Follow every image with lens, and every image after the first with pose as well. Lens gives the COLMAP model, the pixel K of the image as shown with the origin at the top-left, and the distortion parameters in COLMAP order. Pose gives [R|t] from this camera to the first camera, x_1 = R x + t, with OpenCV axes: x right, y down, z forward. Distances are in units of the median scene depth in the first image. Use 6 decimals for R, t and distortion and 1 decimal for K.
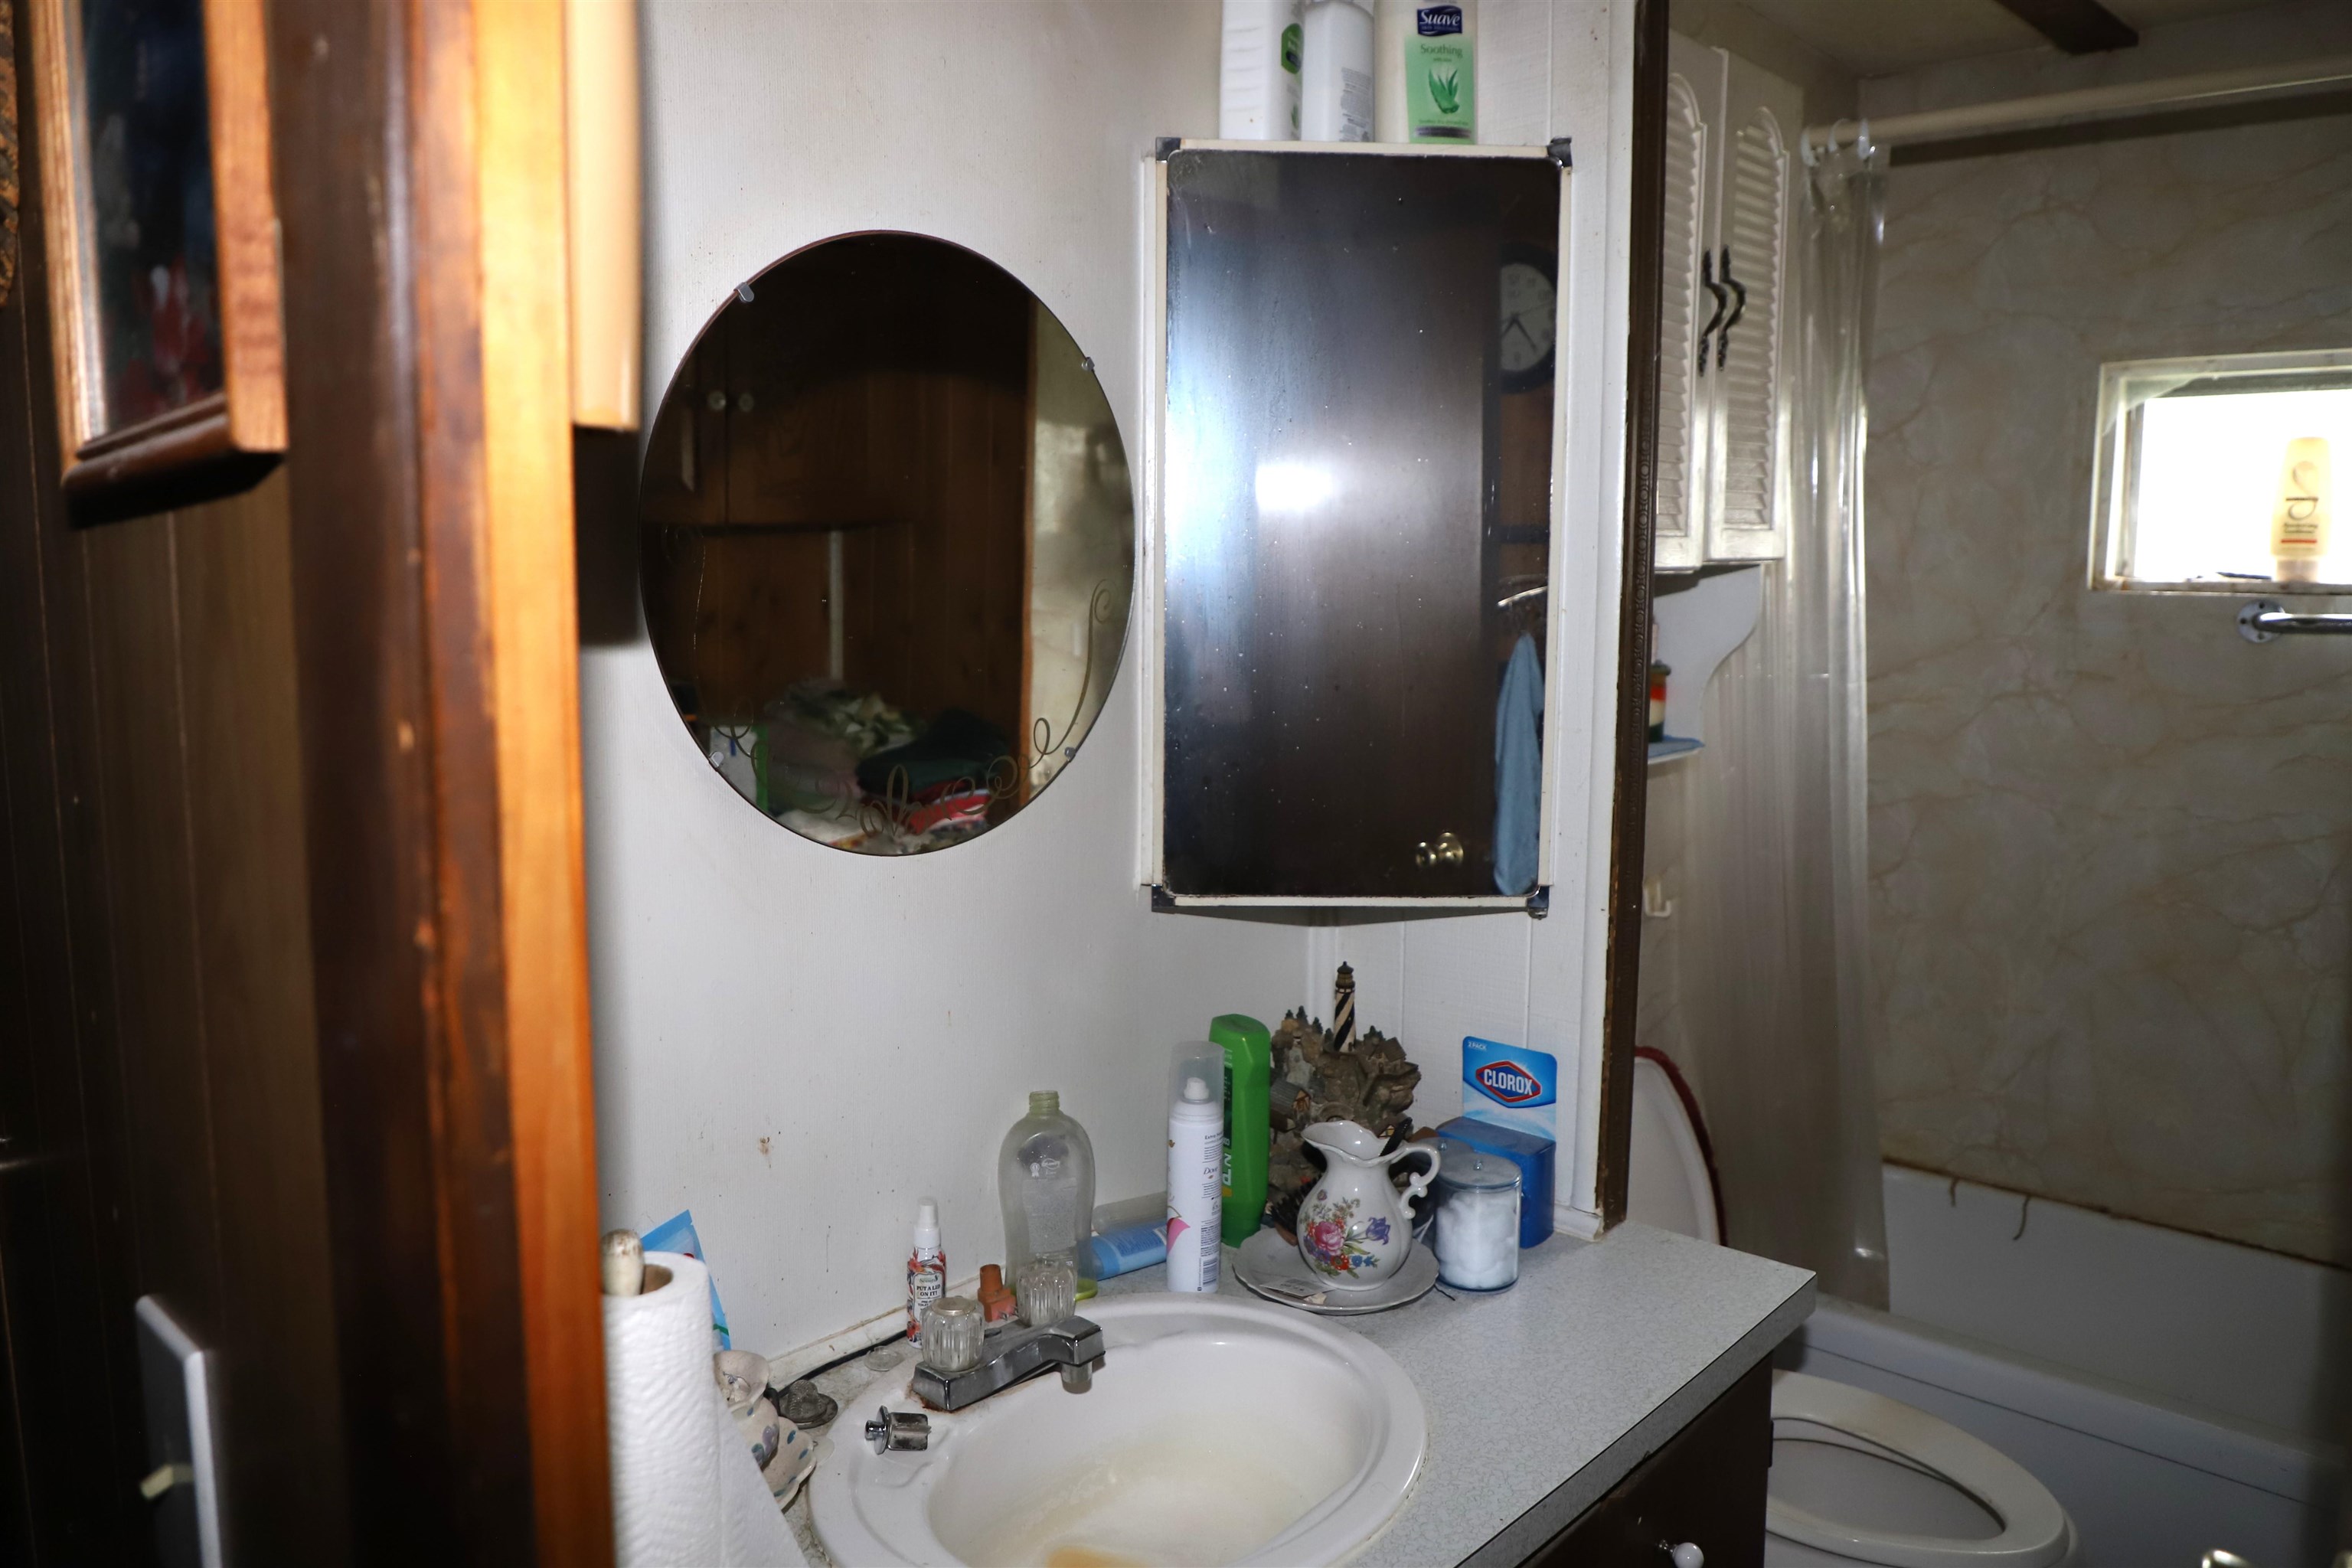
lens RADIAL K [[1682.9, 0, 1180.4], [0, 1682.9, 762.3], [0, 0, 1]] dist [-0.086071, 0.045009]
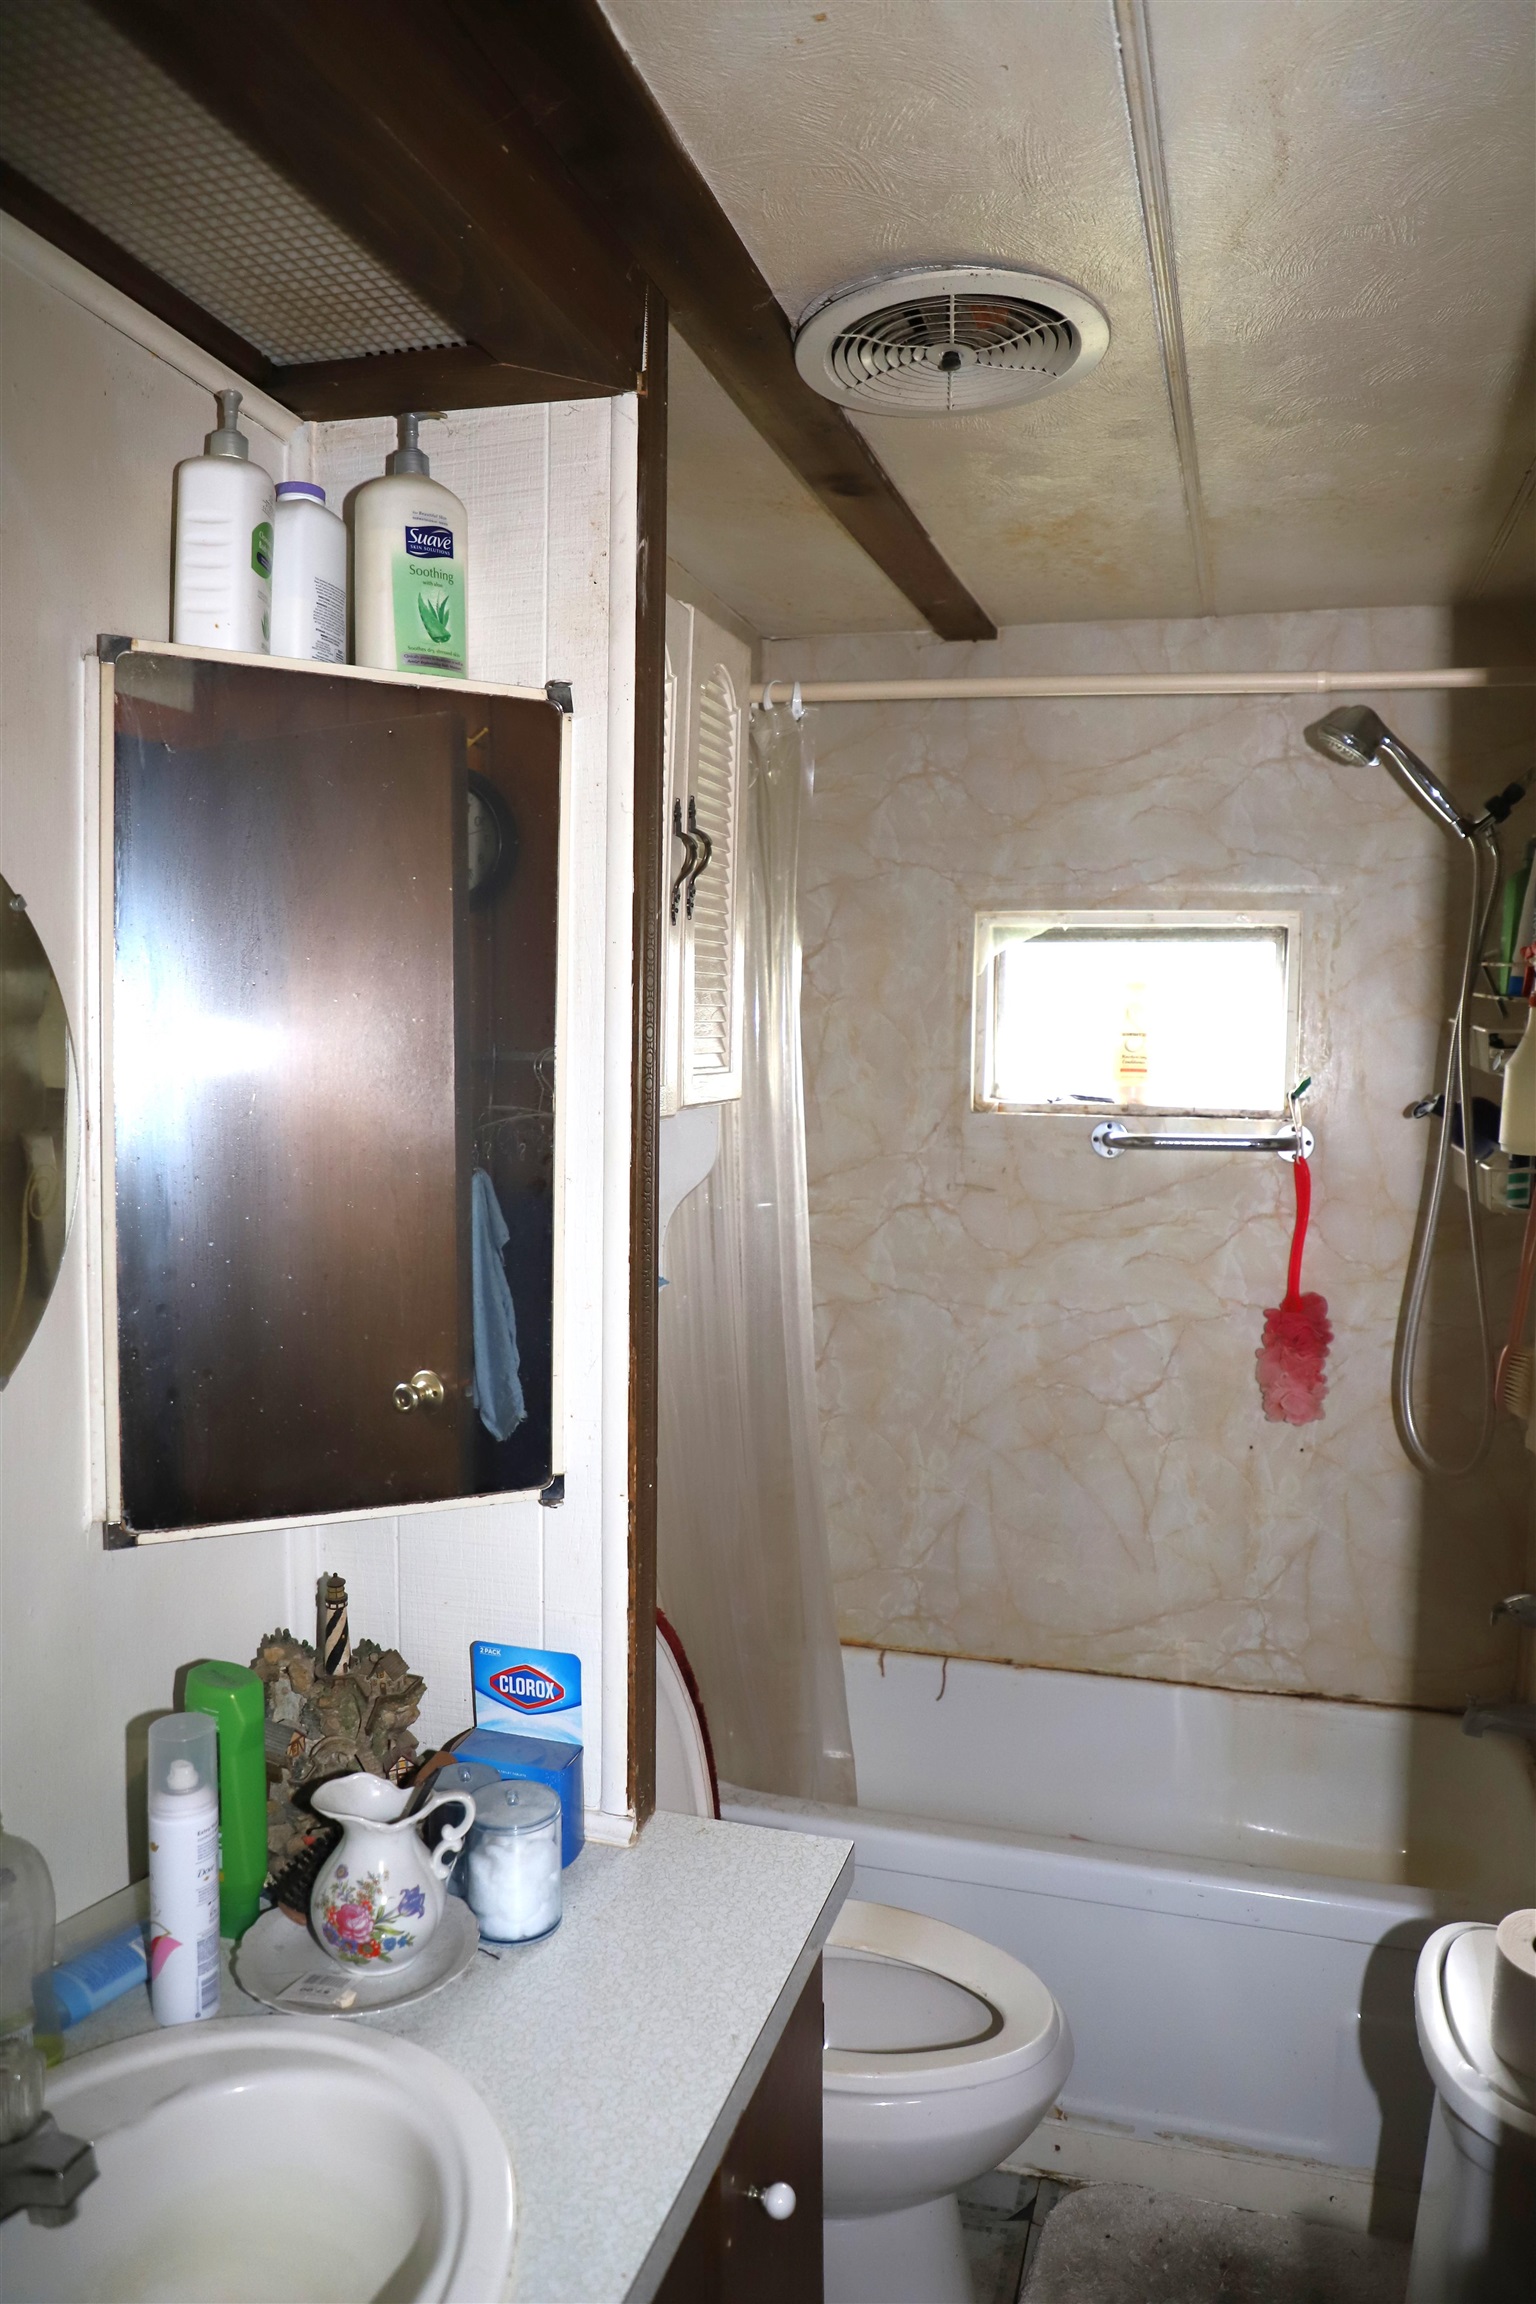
lens RADIAL K [[1525.3, 0, 772.0], [0, 1525.3, 1122.7], [0, 0, 1]] dist [-0.084309, 0.033595]
pose [[0.893157, -0.017800, 0.449394, -0.051136], [0.041657, 0.998195, -0.043253, -0.078418], [-0.447813, 0.057352, 0.892286, 0.180708]]
